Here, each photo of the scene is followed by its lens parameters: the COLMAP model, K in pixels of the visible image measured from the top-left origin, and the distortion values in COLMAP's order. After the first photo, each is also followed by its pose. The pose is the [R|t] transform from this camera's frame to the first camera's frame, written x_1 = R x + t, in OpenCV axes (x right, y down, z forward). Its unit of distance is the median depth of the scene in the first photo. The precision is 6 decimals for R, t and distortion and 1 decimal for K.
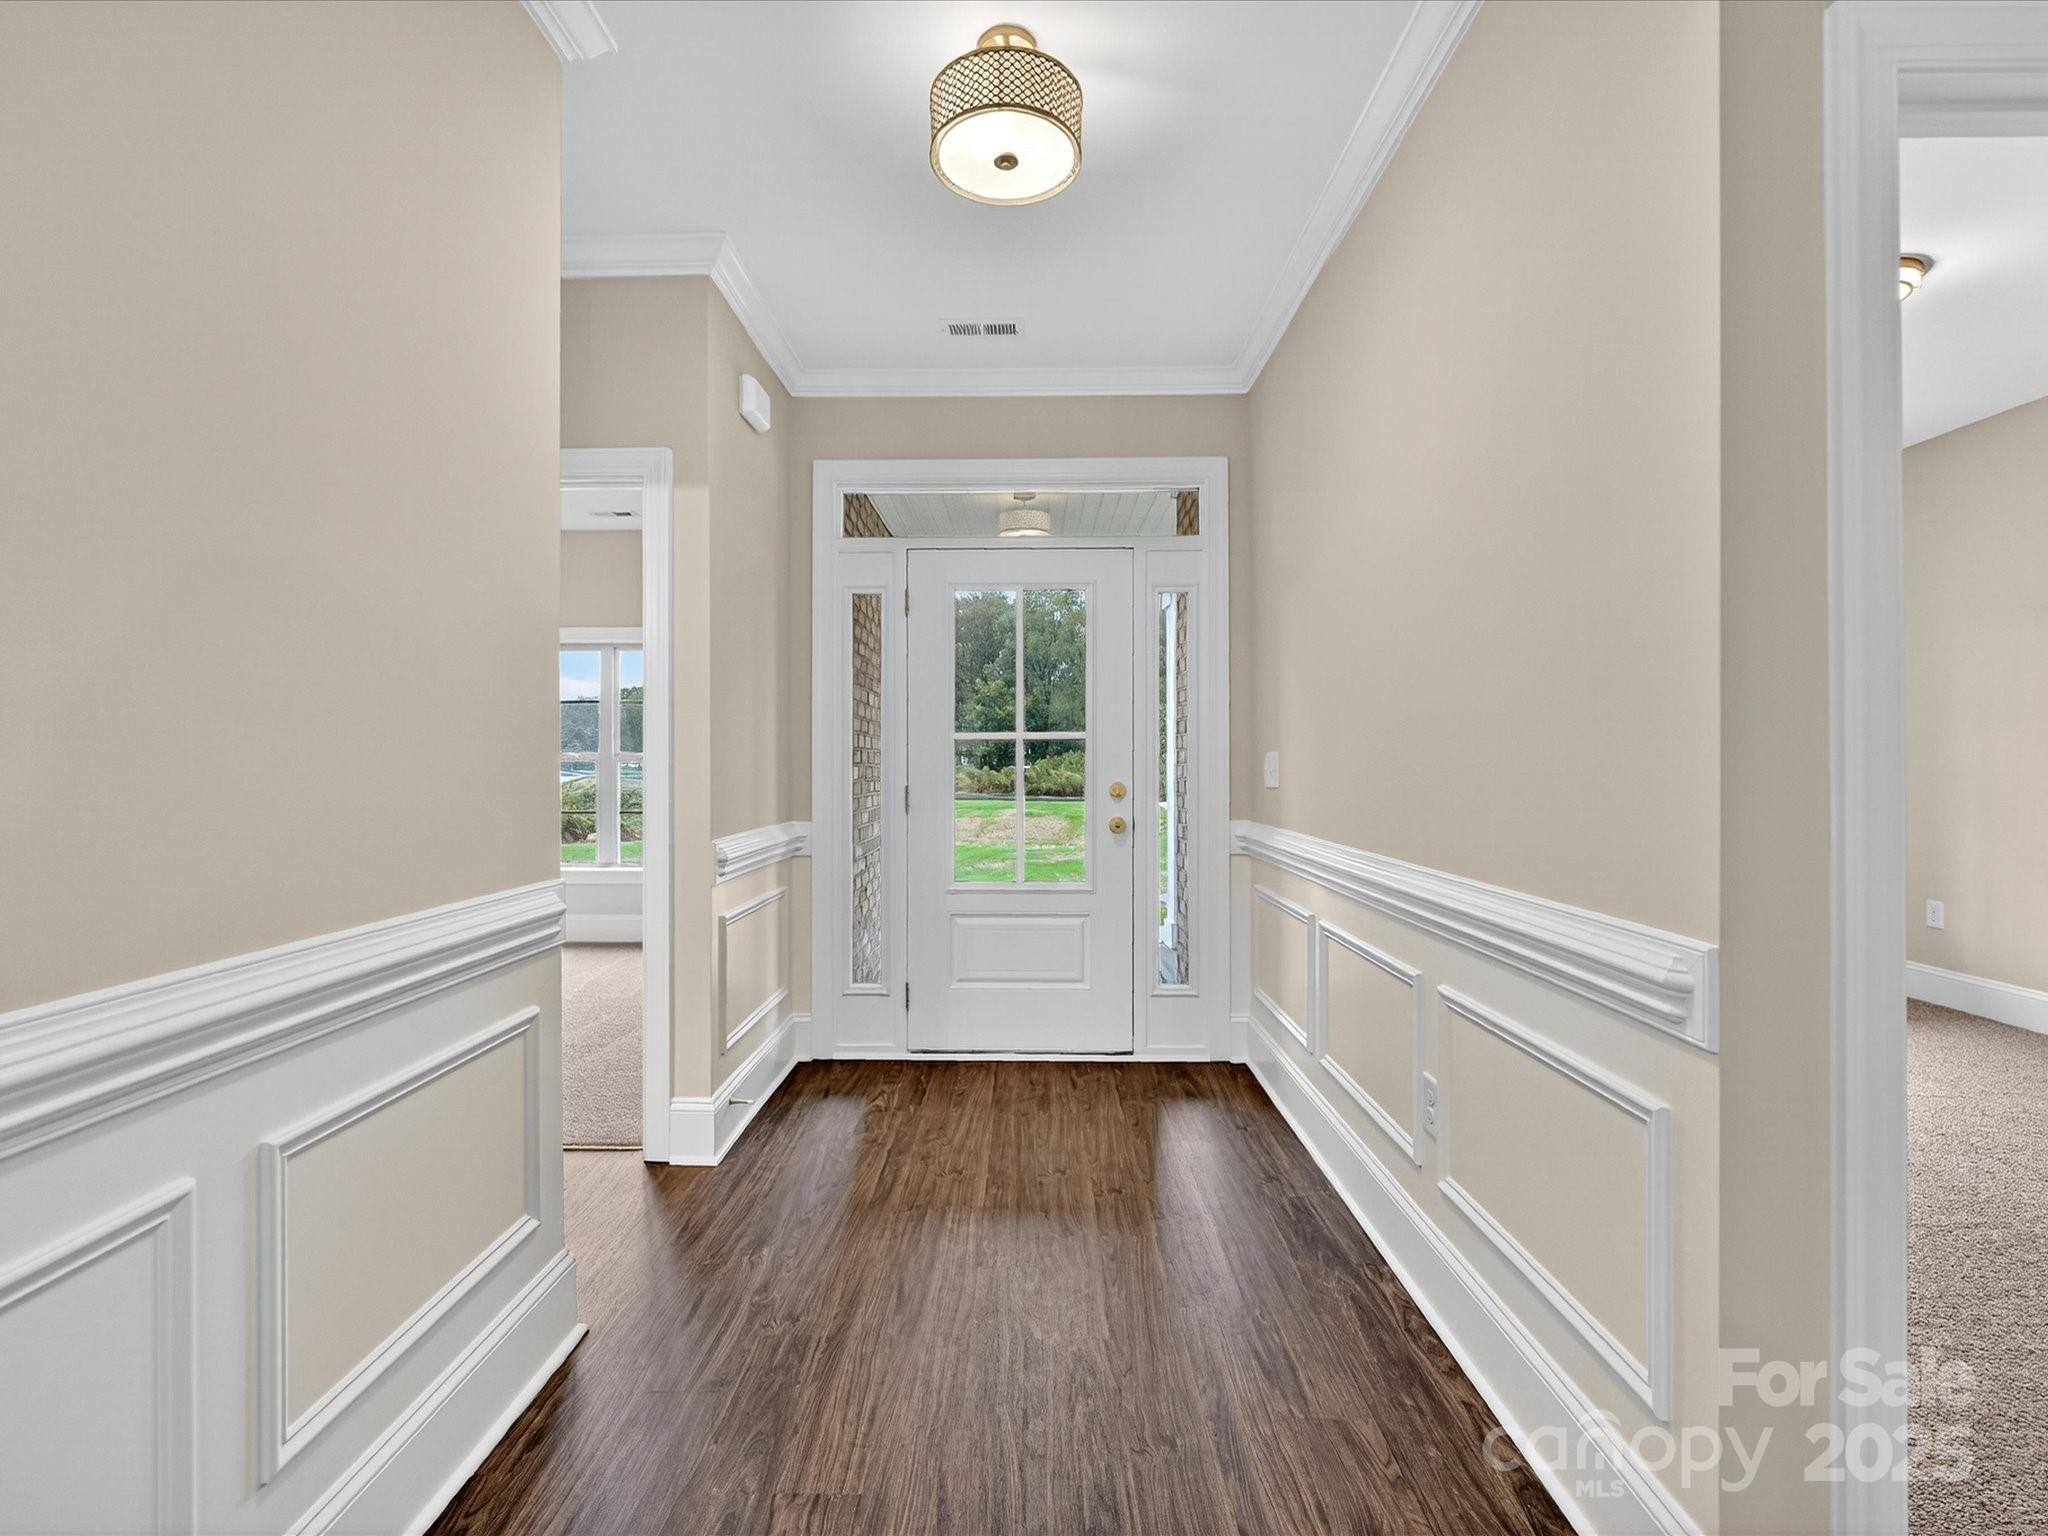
lens RADIAL K [[930.5, 0, 1014.8], [0, 930.5, 771.1], [0, 0, 1]] dist [-0.000898, 0.002034]
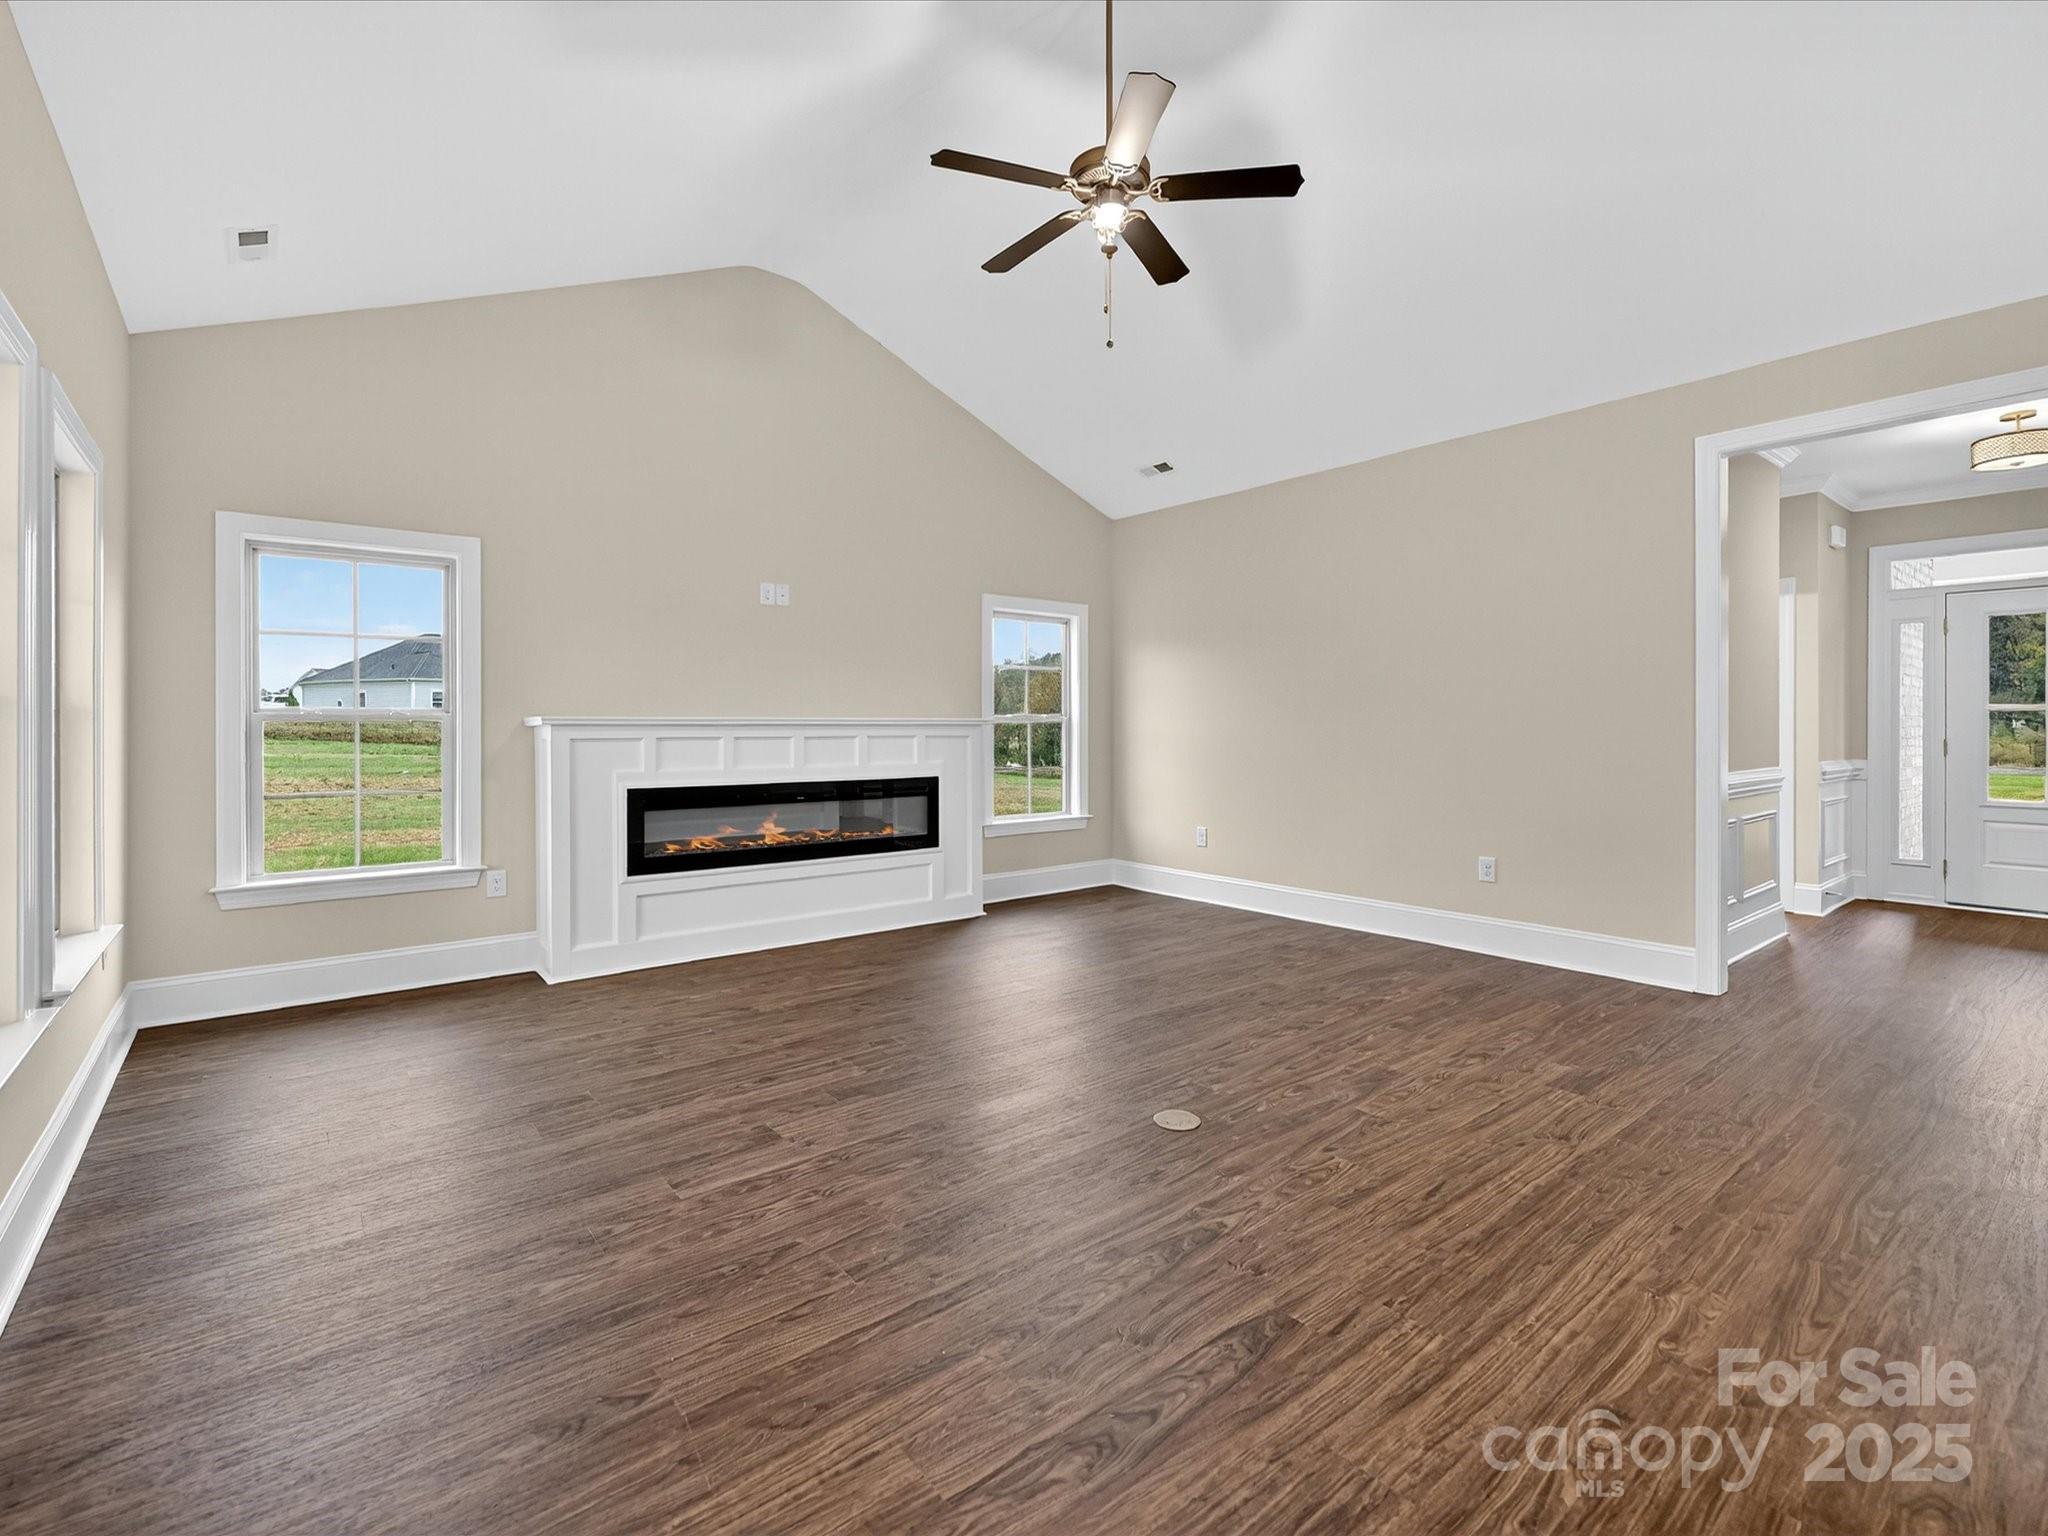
lens RADIAL K [[930.5, 0, 1030.3], [0, 930.5, 733.7], [0, 0, 1]] dist [-0.000898, 0.002034]
pose [[0.645943, 0.003969, -0.763375, 0.093917], [-0.004528, 0.999989, 0.001368, 0.011070], [0.763372, 0.002573, 0.645954, -1.277923]]
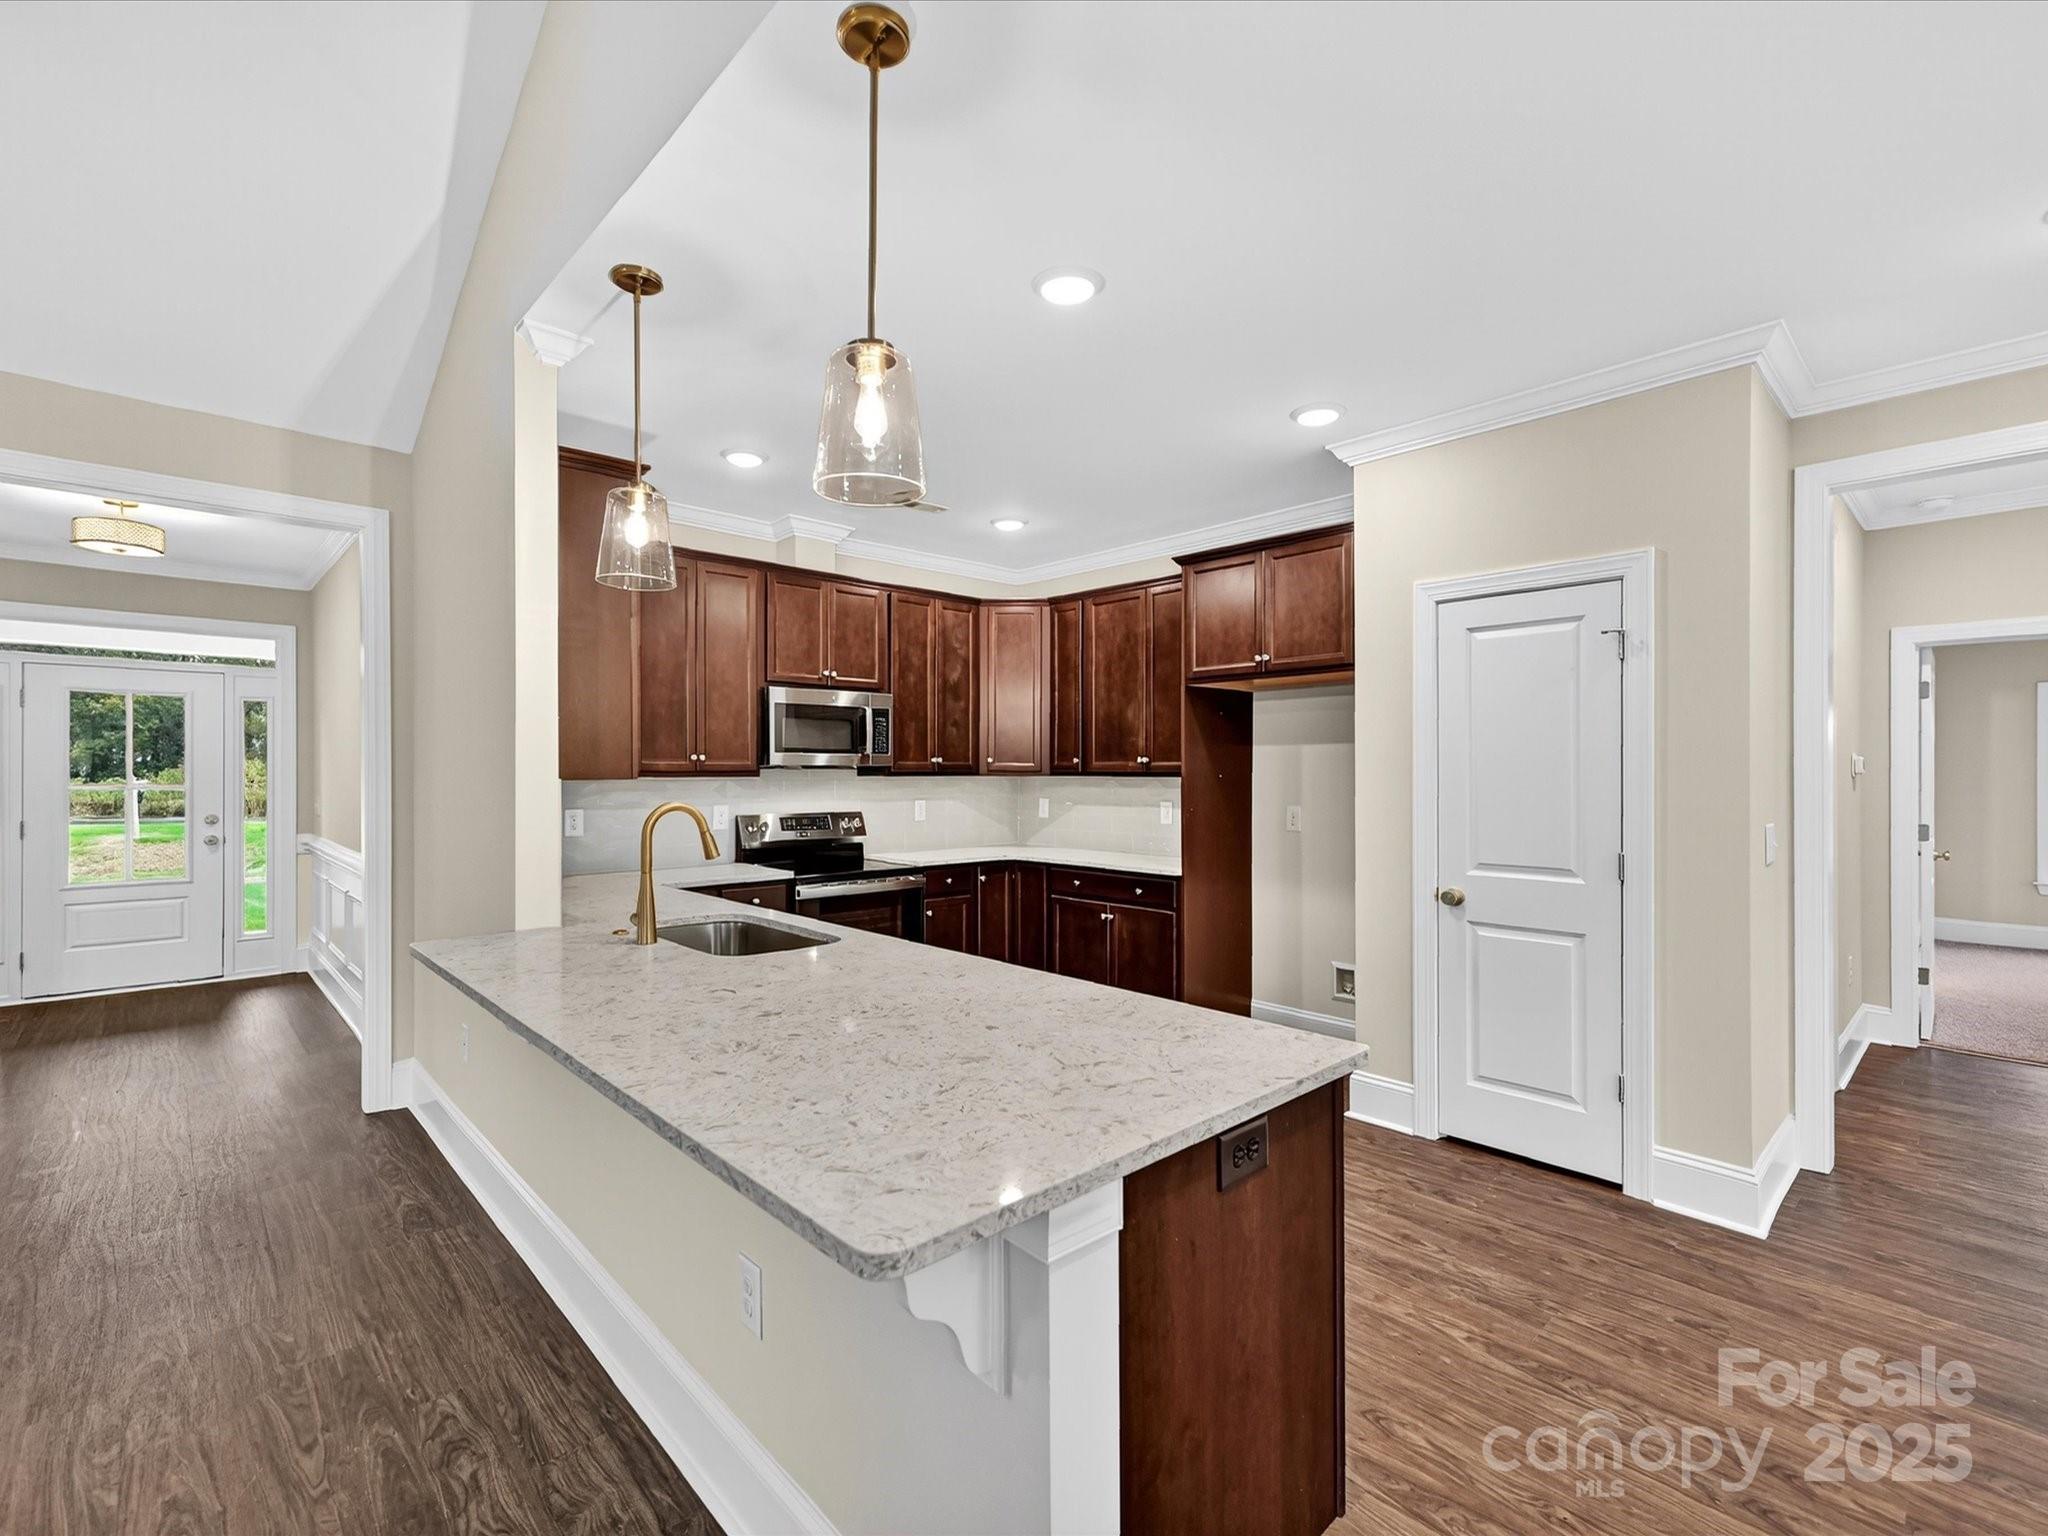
lens RADIAL K [[930.5, 0, 1019.9], [0, 930.5, 774.4], [0, 0, 1]] dist [-0.000898, 0.002034]
pose [[0.719806, -0.001348, 0.694174, -0.002966], [0.004218, 0.999988, -0.002433, -0.048662], [-0.694162, 0.004679, 0.719803, -1.182848]]
